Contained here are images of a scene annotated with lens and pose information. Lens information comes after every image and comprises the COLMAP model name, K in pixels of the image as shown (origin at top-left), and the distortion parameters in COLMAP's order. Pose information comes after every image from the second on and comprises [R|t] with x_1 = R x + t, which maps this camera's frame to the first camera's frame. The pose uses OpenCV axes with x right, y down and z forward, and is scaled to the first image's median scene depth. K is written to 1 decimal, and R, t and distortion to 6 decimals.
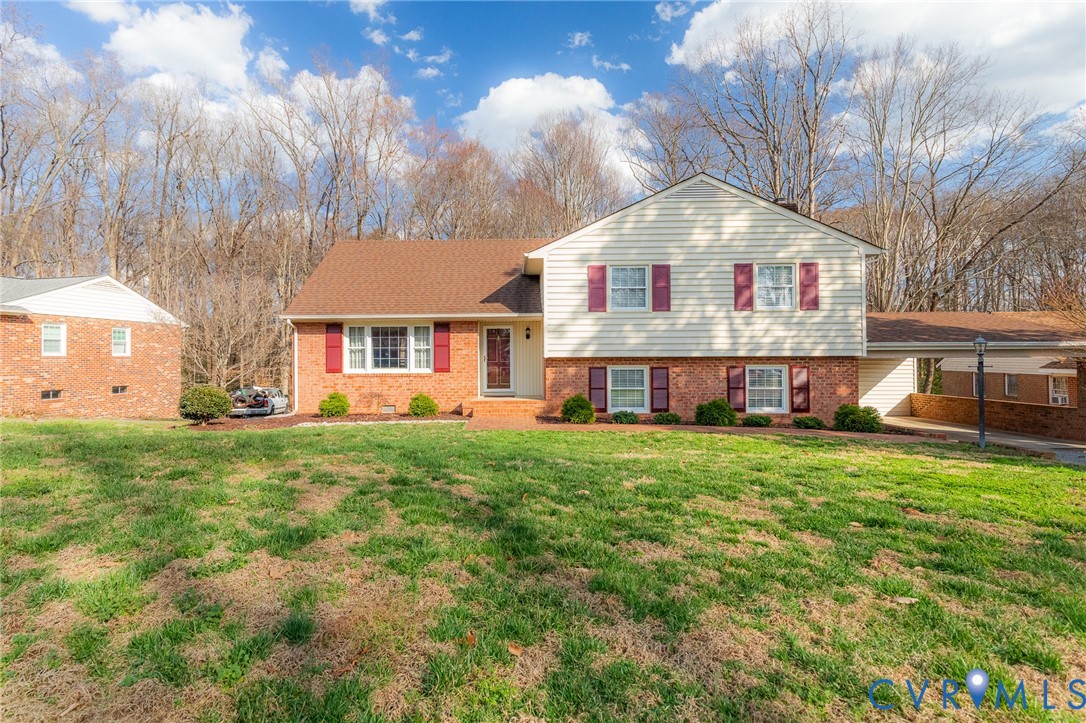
lens RADIAL K [[509.8, 0, 505.4], [0, 509.8, 352.4], [0, 0, 1]] dist [0.008970, -0.000425]
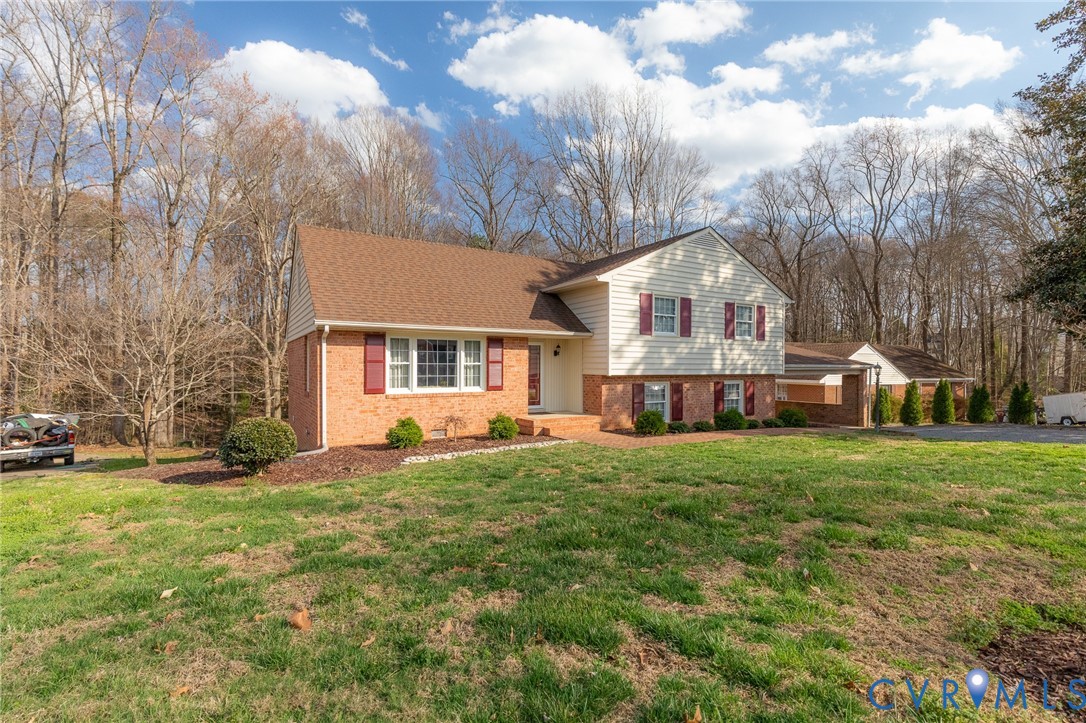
lens RADIAL K [[509.8, 0, 527.3], [0, 509.8, 377.5], [0, 0, 1]] dist [0.008970, -0.000425]
pose [[0.823510, -0.005464, 0.567276, -0.675169], [-0.014743, 0.999410, 0.031029, -0.016898], [-0.567110, -0.033916, 0.822943, 0.217244]]
